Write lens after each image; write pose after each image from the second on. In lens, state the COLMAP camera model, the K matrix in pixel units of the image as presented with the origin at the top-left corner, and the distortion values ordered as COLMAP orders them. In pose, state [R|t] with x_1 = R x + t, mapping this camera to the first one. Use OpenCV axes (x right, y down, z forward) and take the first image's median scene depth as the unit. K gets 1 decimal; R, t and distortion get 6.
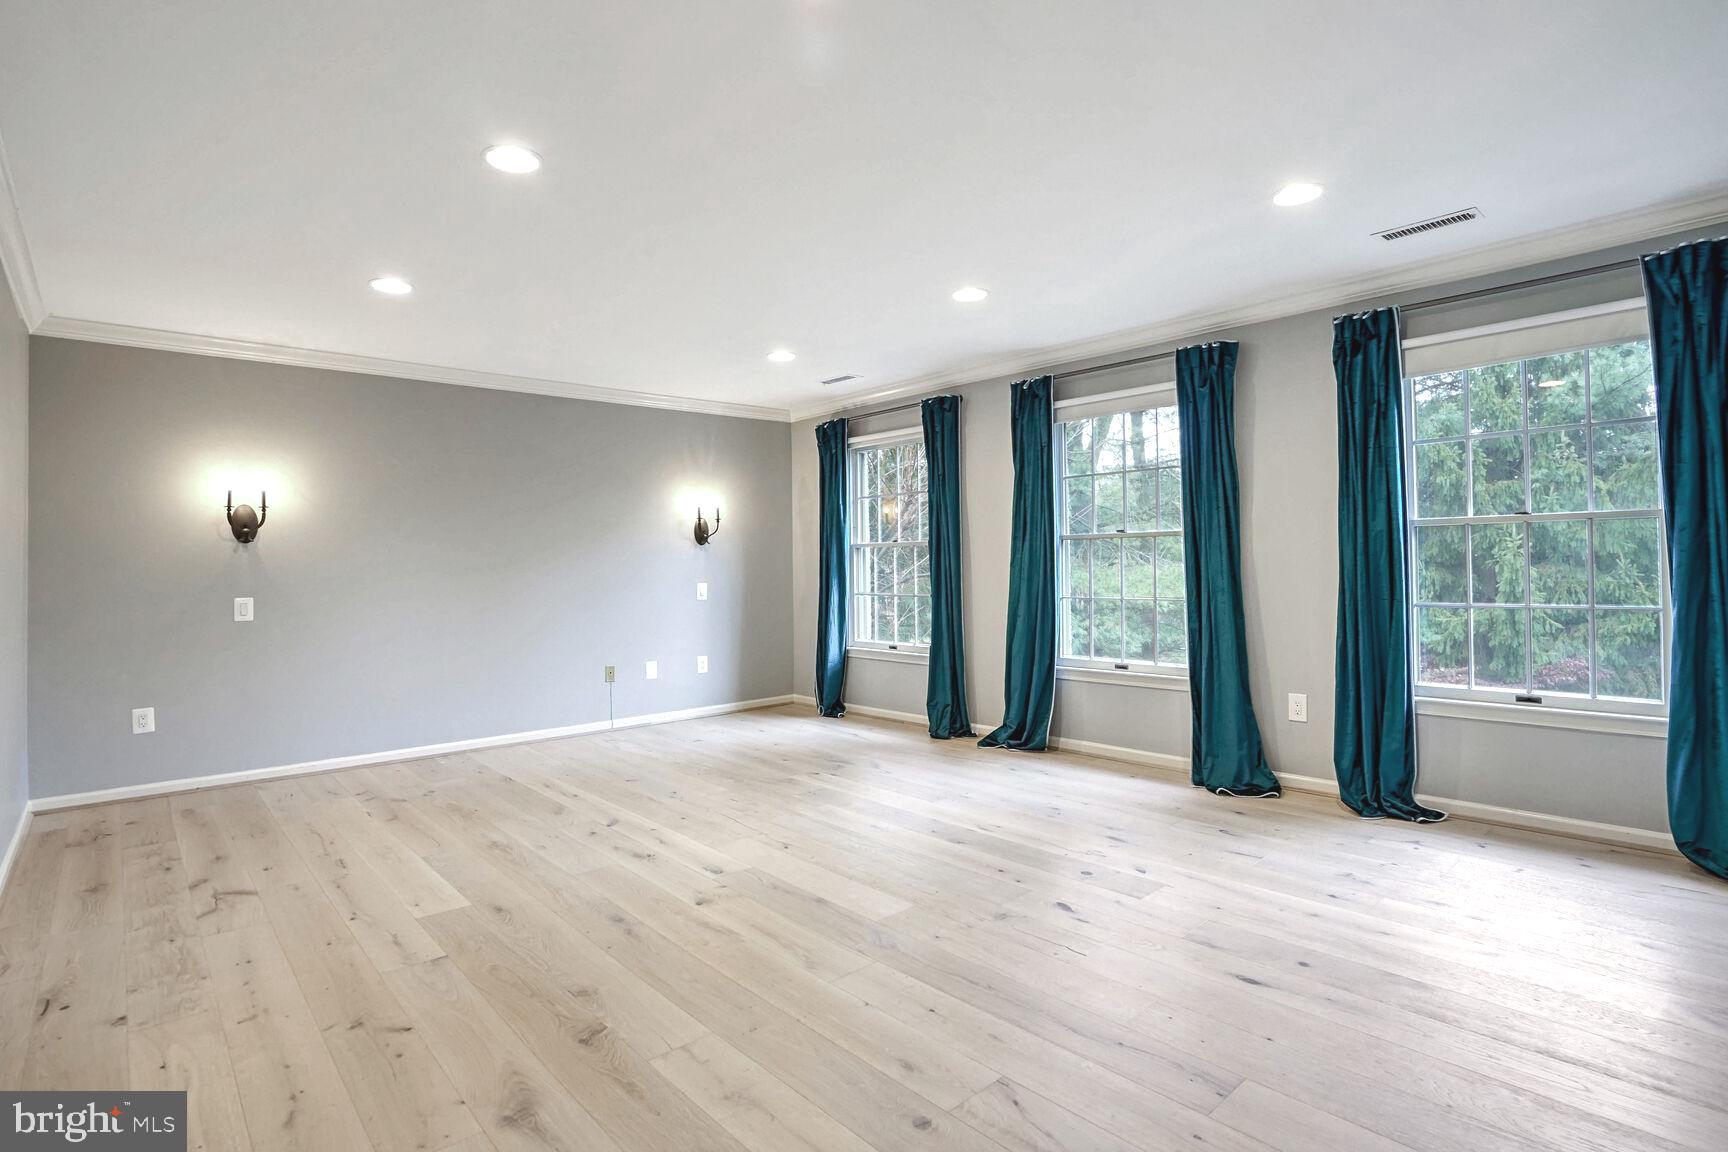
lens RADIAL K [[836.7, 0, 869.5], [0, 836.7, 562.3], [0, 0, 1]] dist [-0.011496, 0.002136]
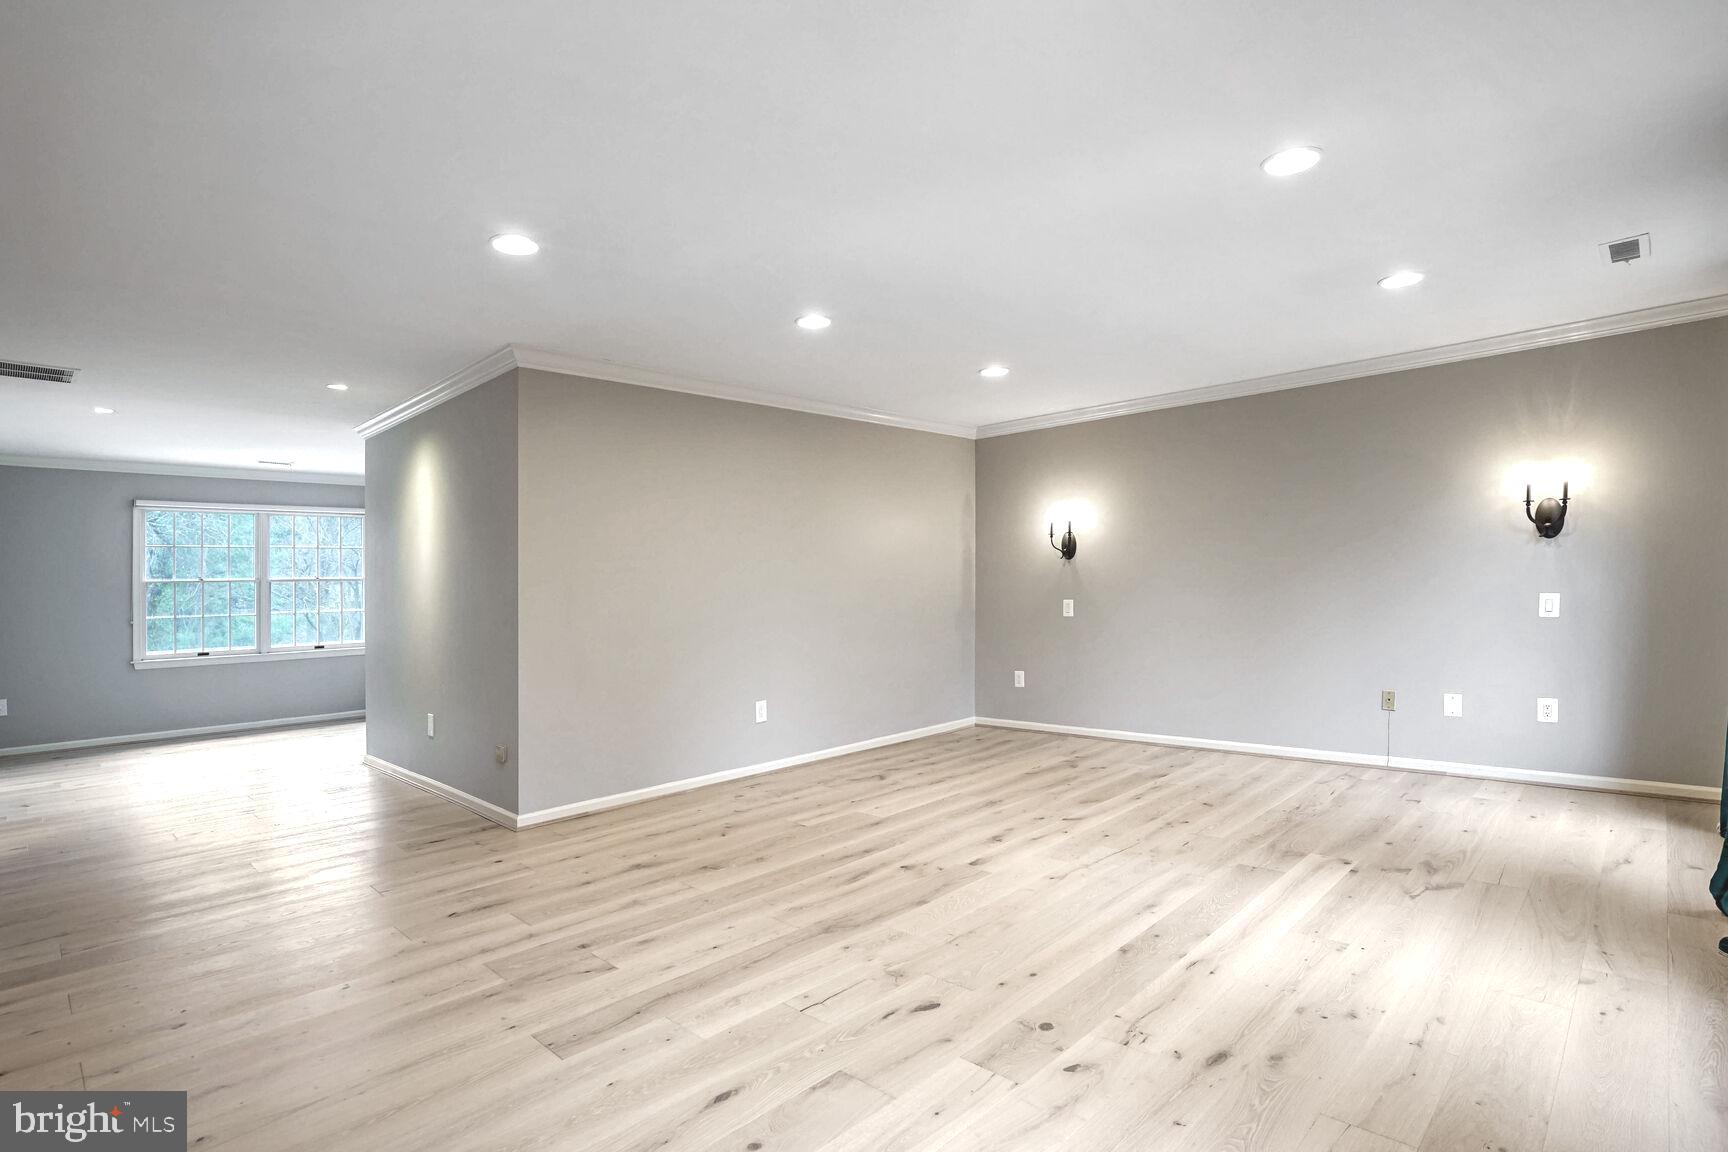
lens RADIAL K [[836.7, 0, 853.5], [0, 836.7, 569.5], [0, 0, 1]] dist [-0.011496, 0.002136]
pose [[0.054522, -0.022851, -0.998251, 0.949625], [0.045157, 0.998772, -0.020397, -0.013737], [0.997491, -0.043966, 0.055487, 0.788292]]
